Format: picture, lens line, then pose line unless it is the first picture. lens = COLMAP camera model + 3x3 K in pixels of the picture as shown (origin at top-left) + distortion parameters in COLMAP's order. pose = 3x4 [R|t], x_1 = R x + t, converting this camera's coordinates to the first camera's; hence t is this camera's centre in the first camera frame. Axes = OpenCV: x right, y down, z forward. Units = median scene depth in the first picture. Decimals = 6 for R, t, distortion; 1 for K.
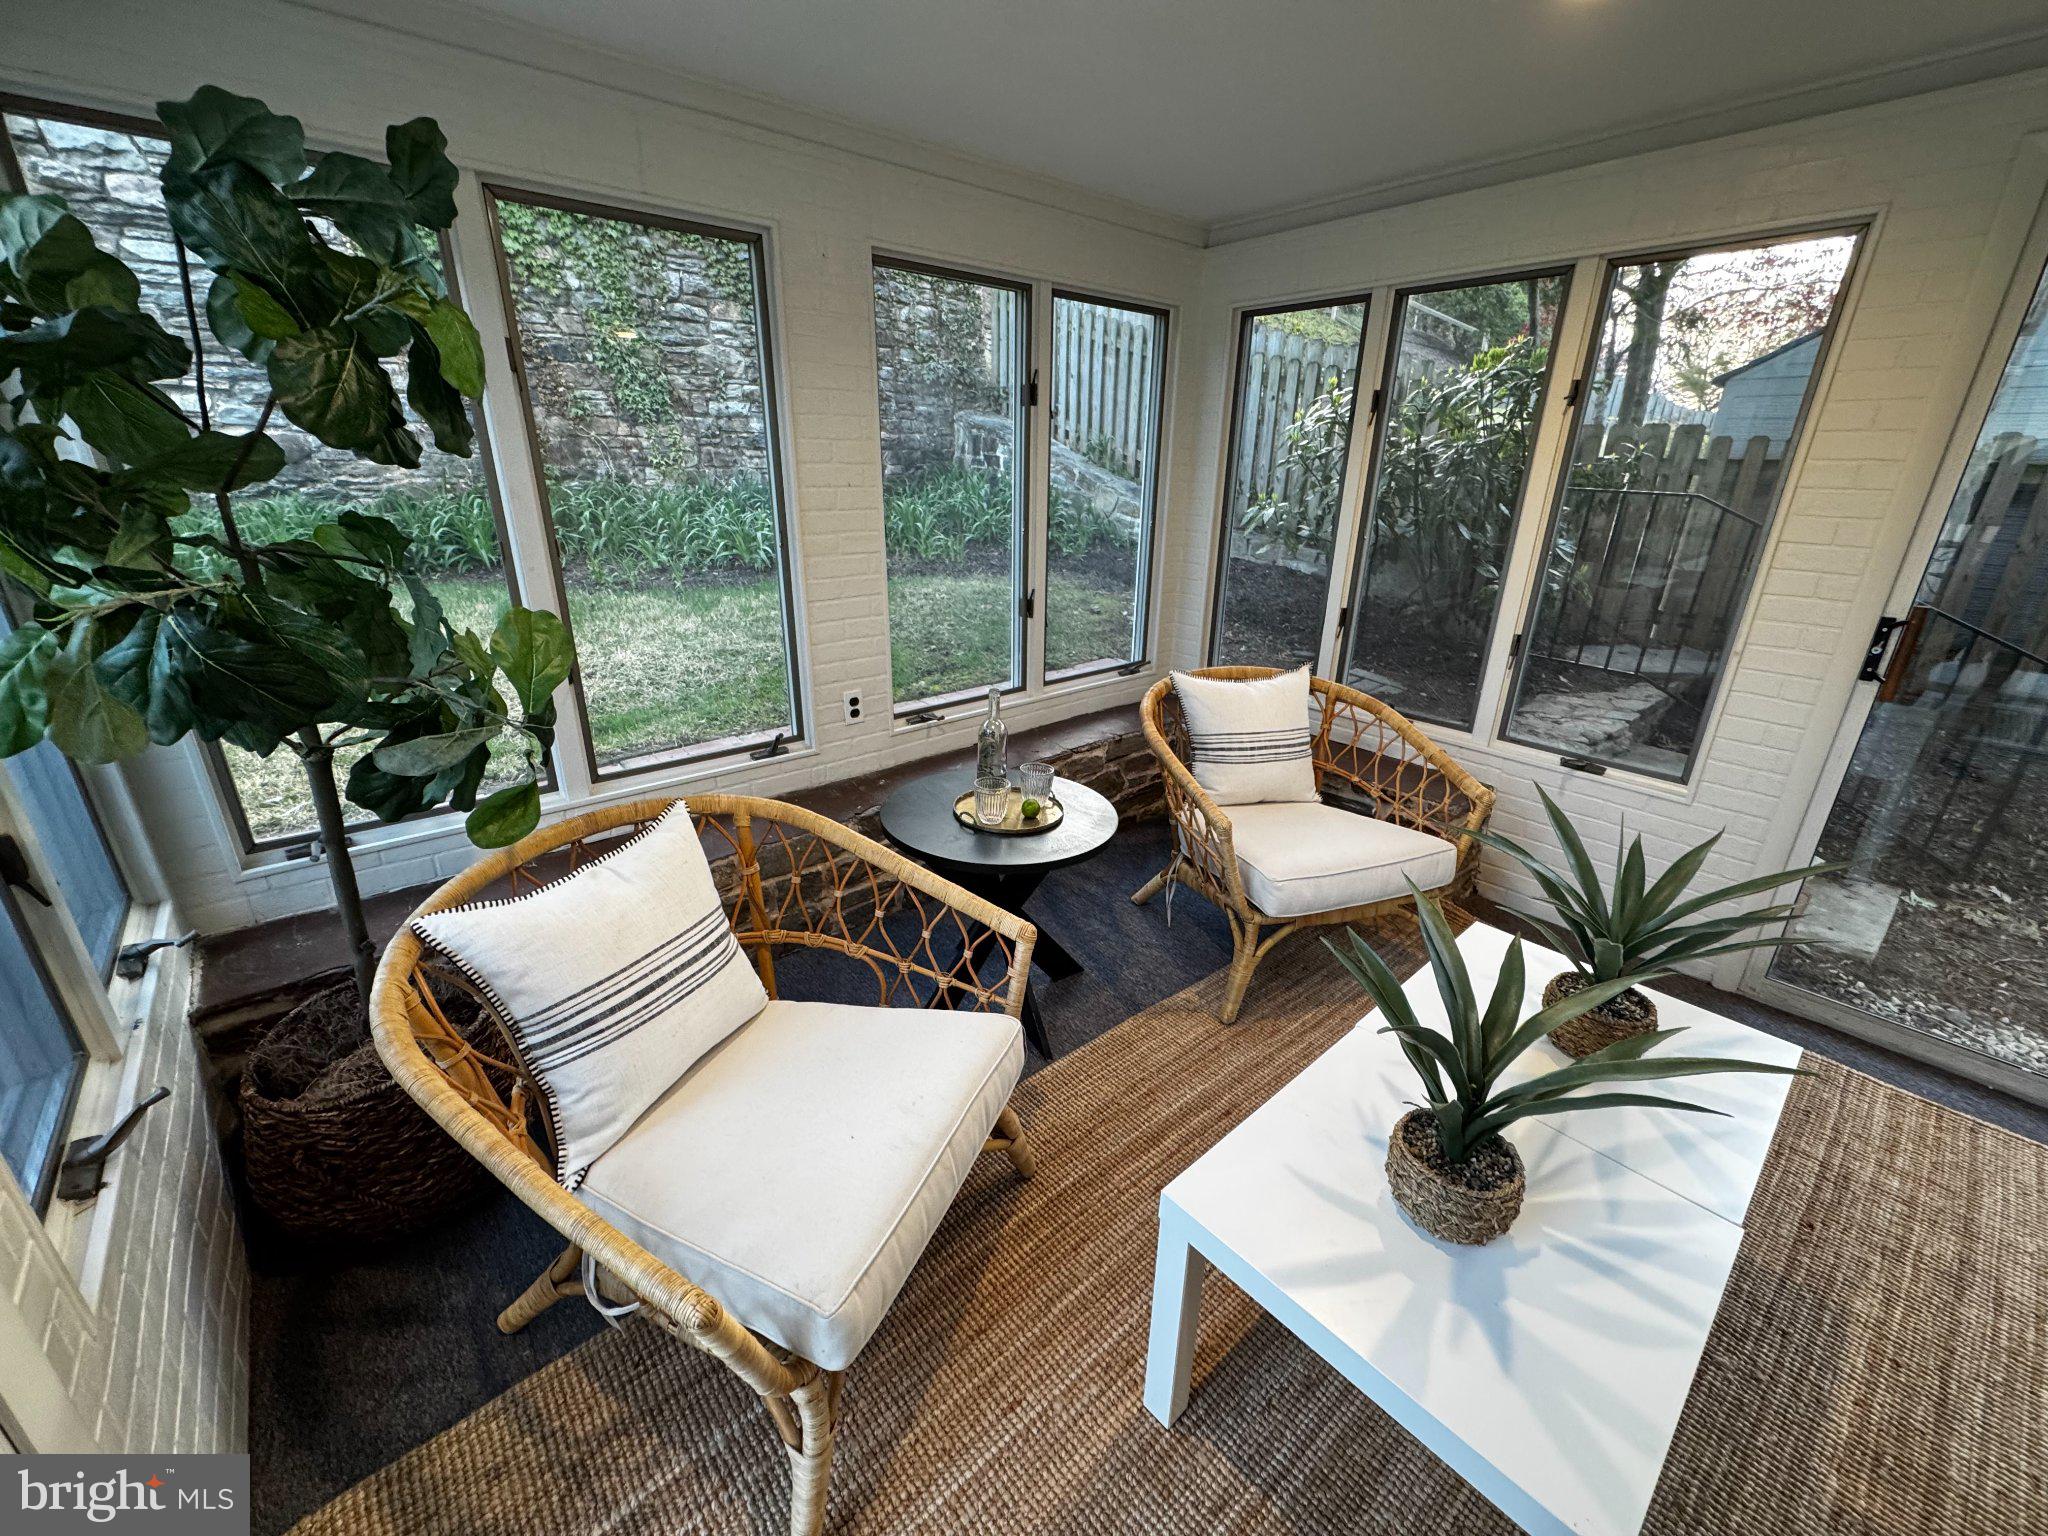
lens RADIAL K [[815.0, 0, 1019.8], [0, 815.0, 767.4], [0, 0, 1]] dist [-0.002124, 0.000202]
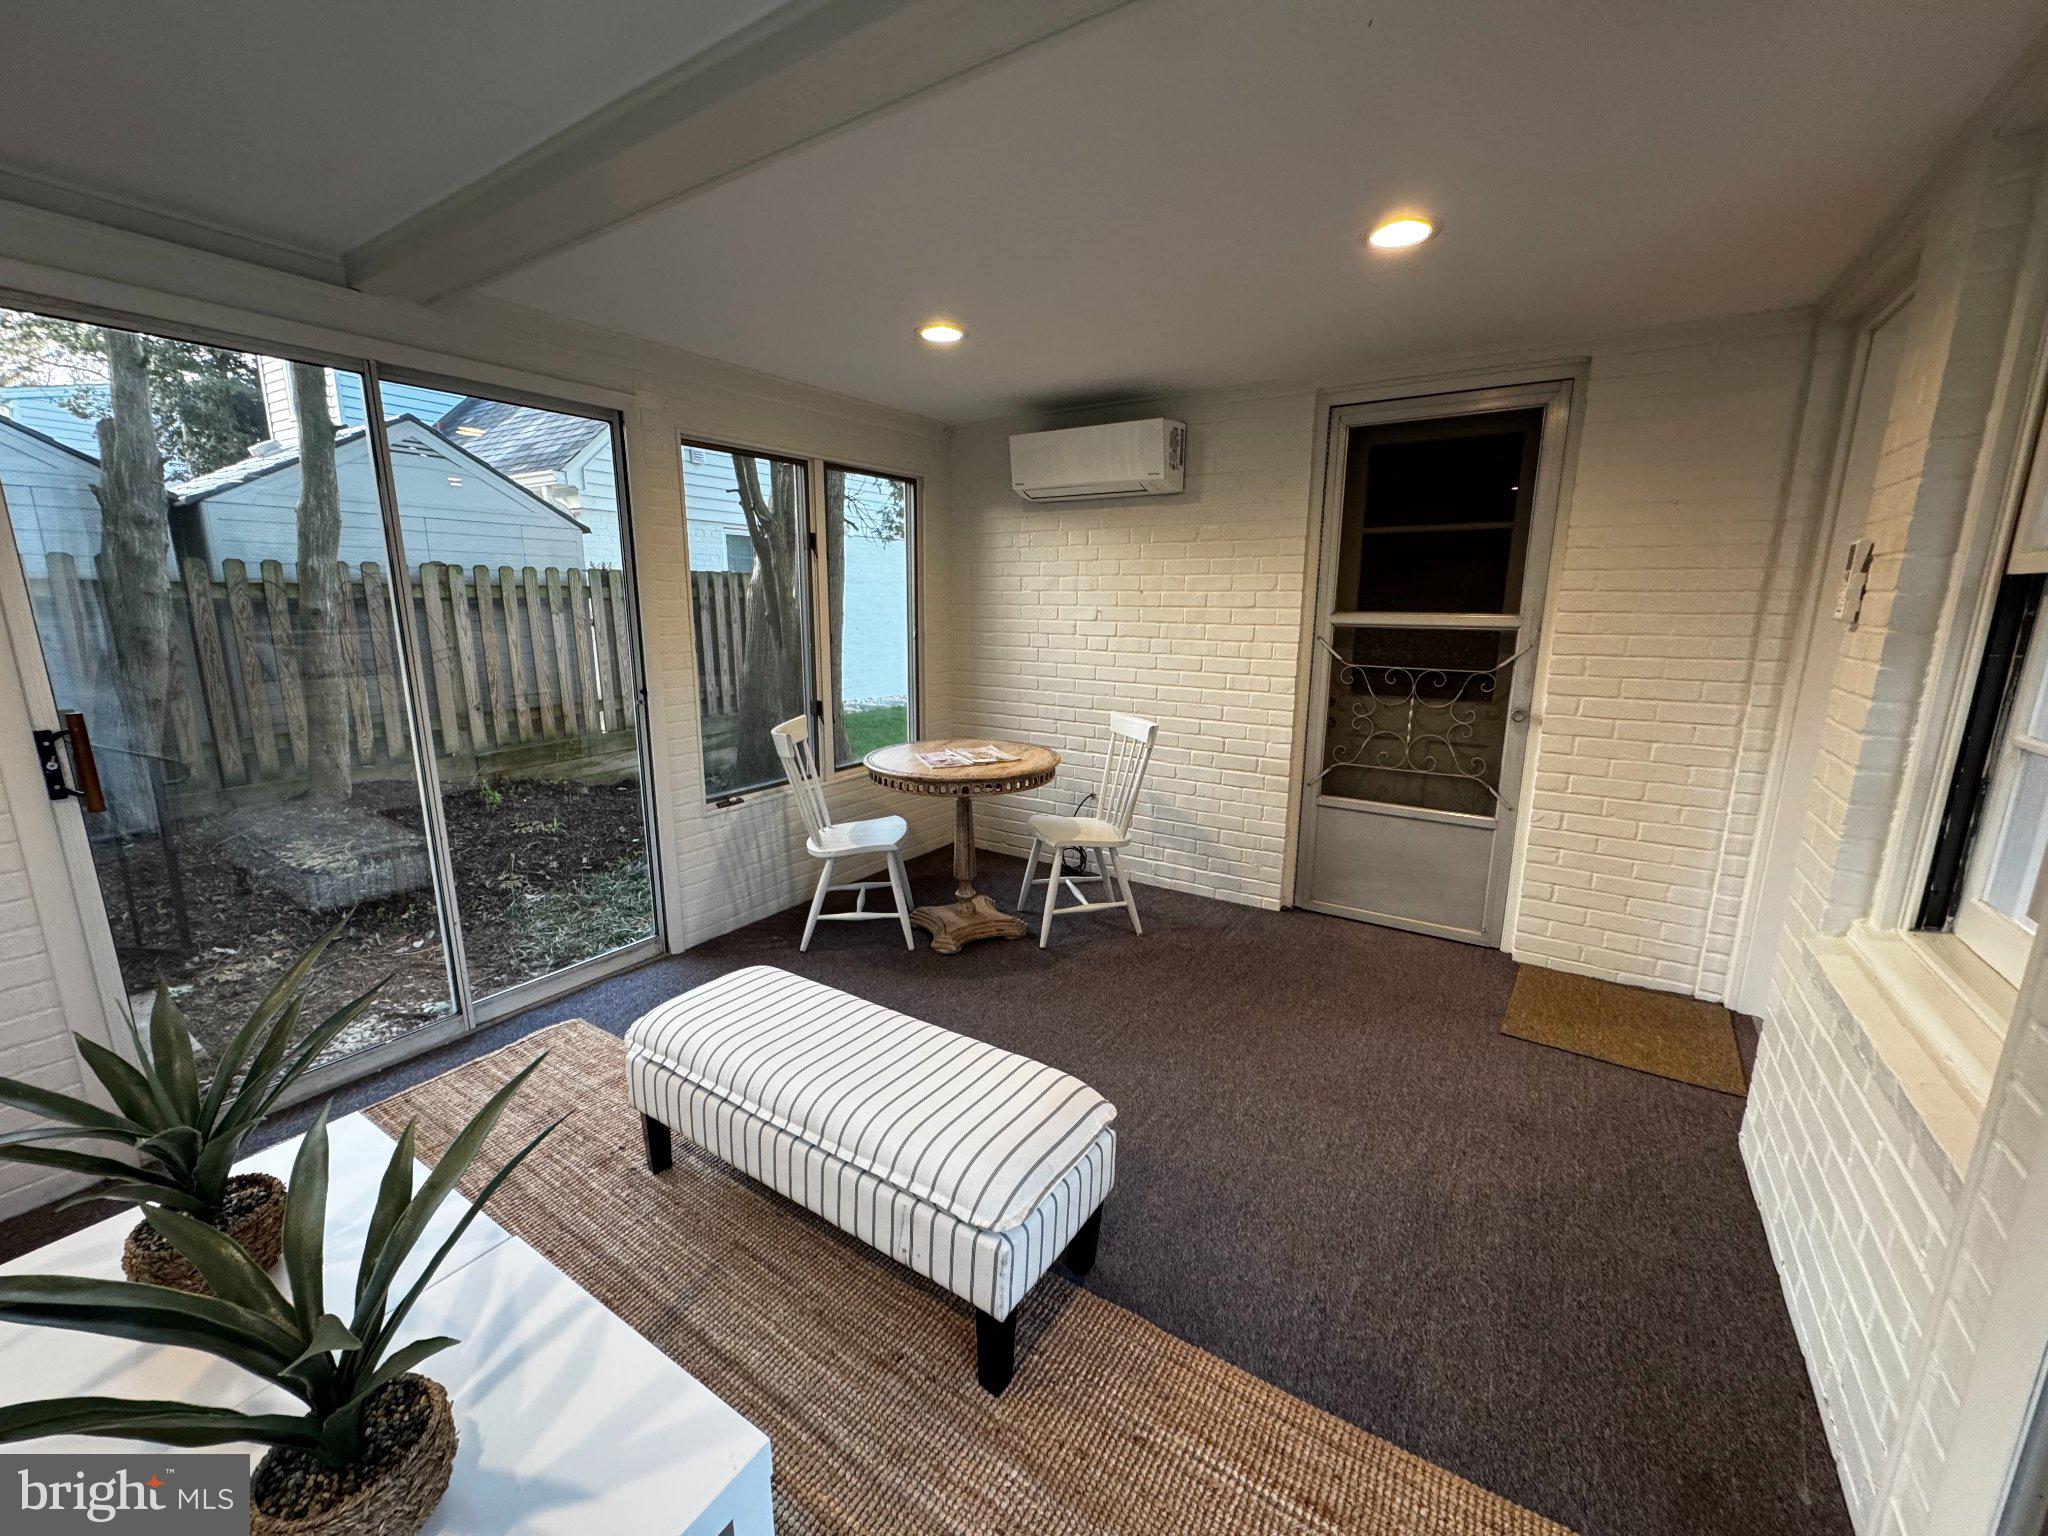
lens RADIAL K [[815.0, 0, 1023.4], [0, 815.0, 768.2], [0, 0, 1]] dist [-0.002124, 0.000202]
pose [[-0.287679, -0.211649, 0.934048, -0.086518], [0.331734, 0.892882, 0.304492, -0.044152], [-0.898440, 0.397451, -0.186652, 0.145692]]
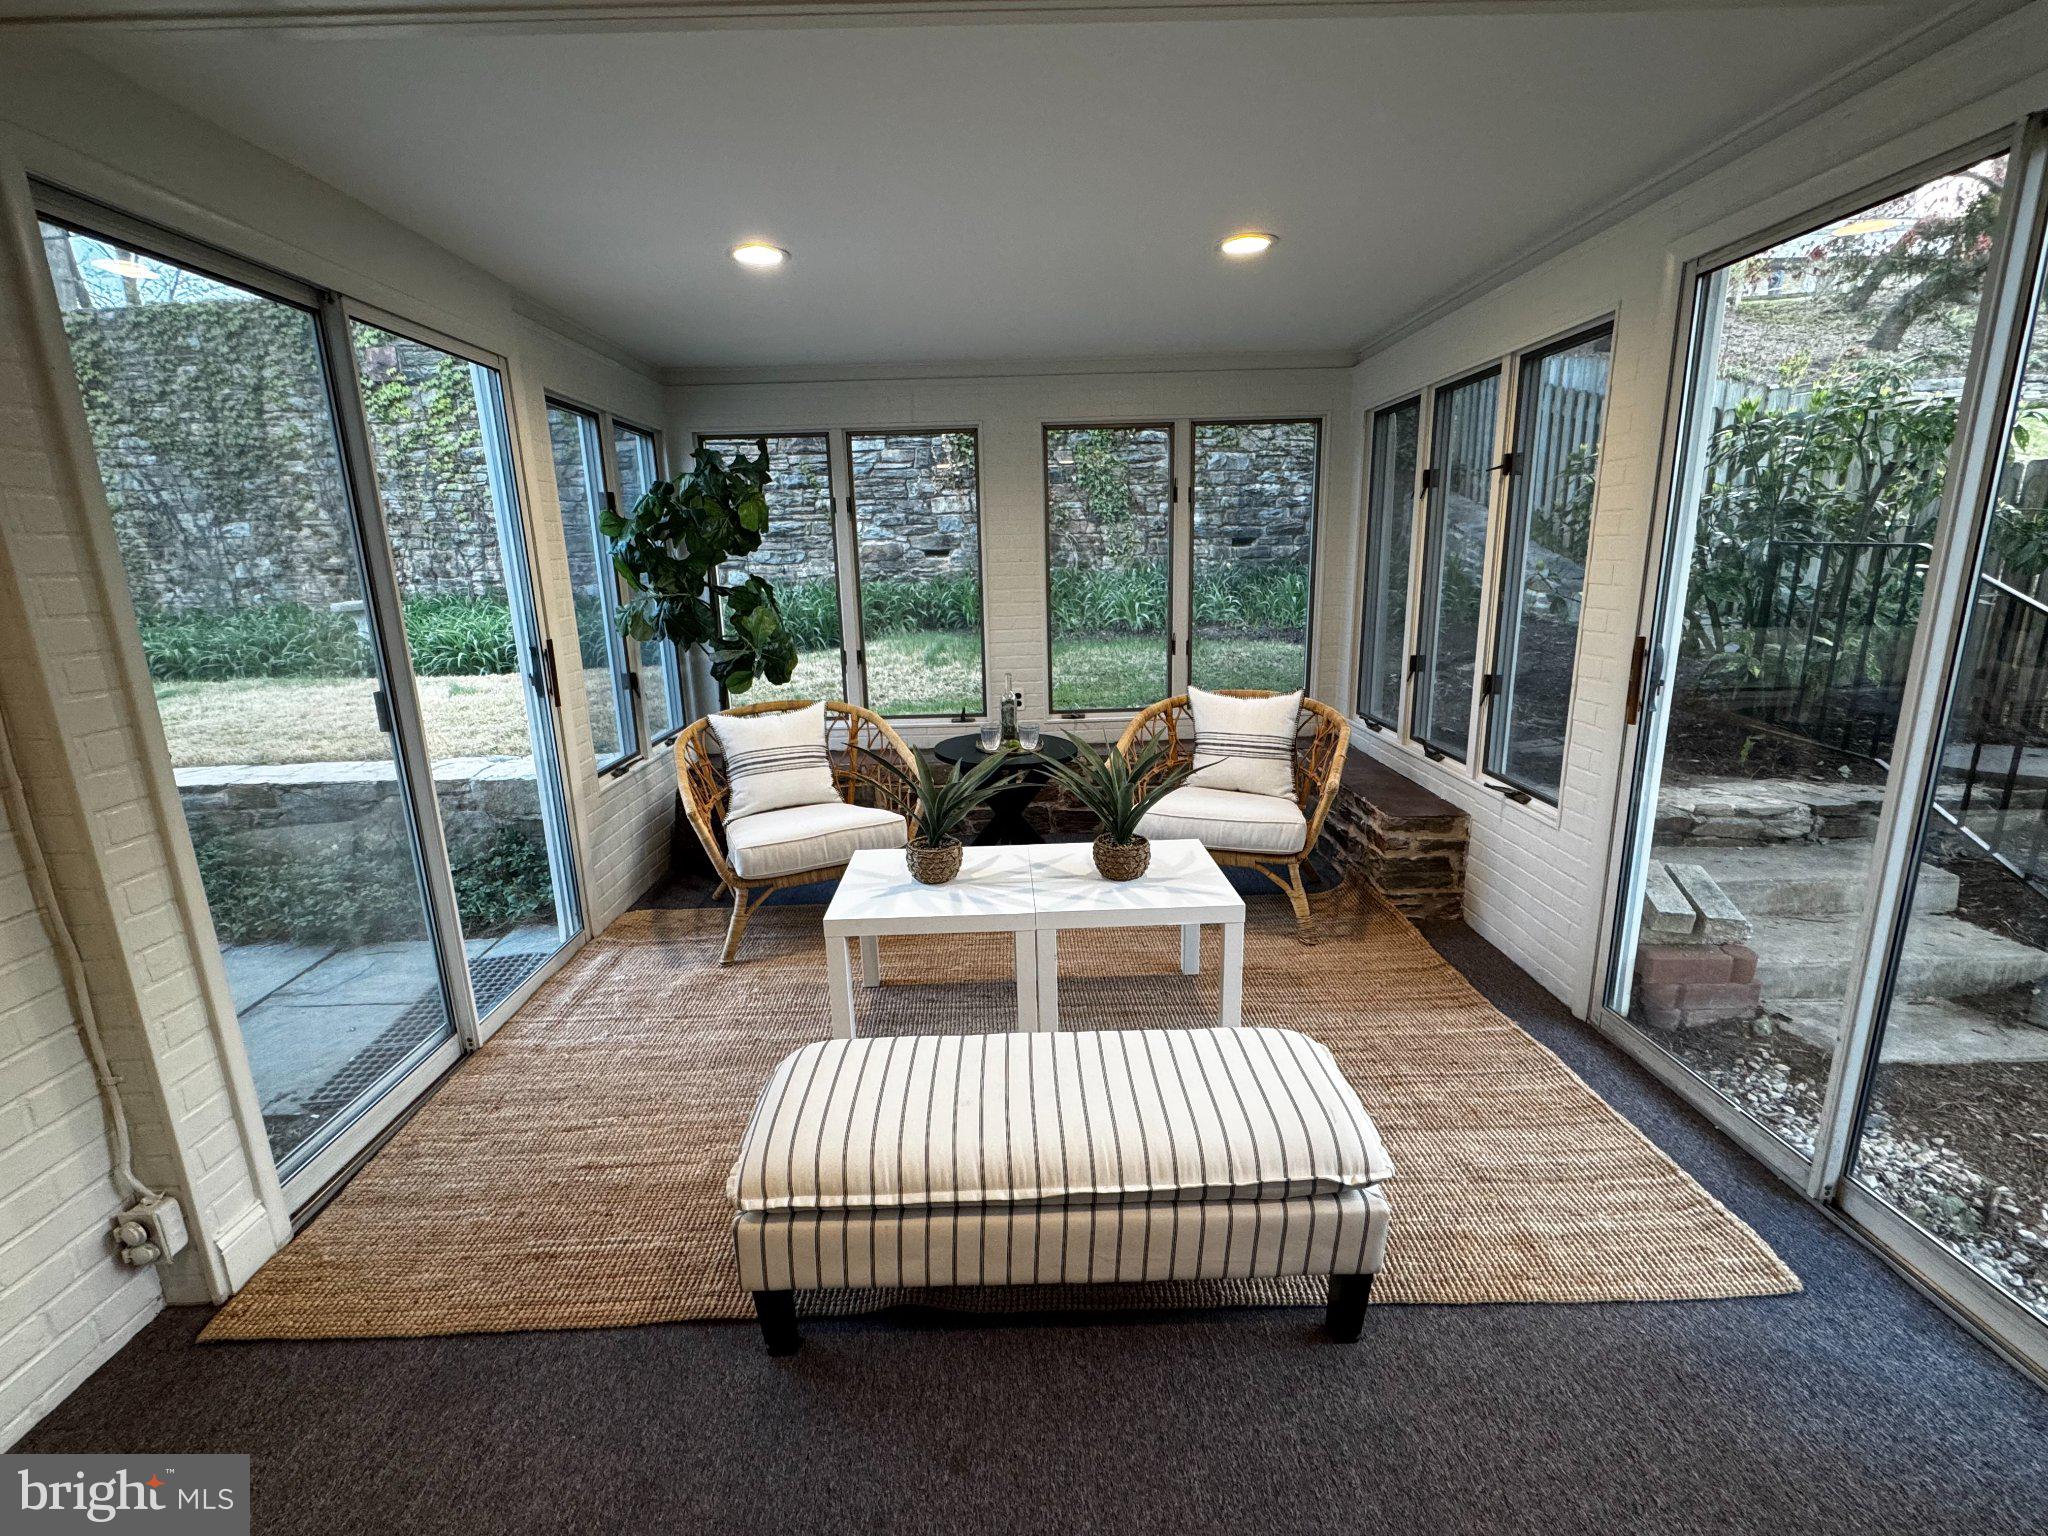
lens RADIAL K [[892.8, 0, 1017.8], [0, 892.8, 765.7], [0, 0, 1]] dist [-0.001704, -0.001332]
pose [[0.768493, 0.115691, -0.629312, 0.880229], [-0.191477, 0.980029, -0.053660, 0.141385], [0.610537, 0.161736, 0.775298, -0.298600]]
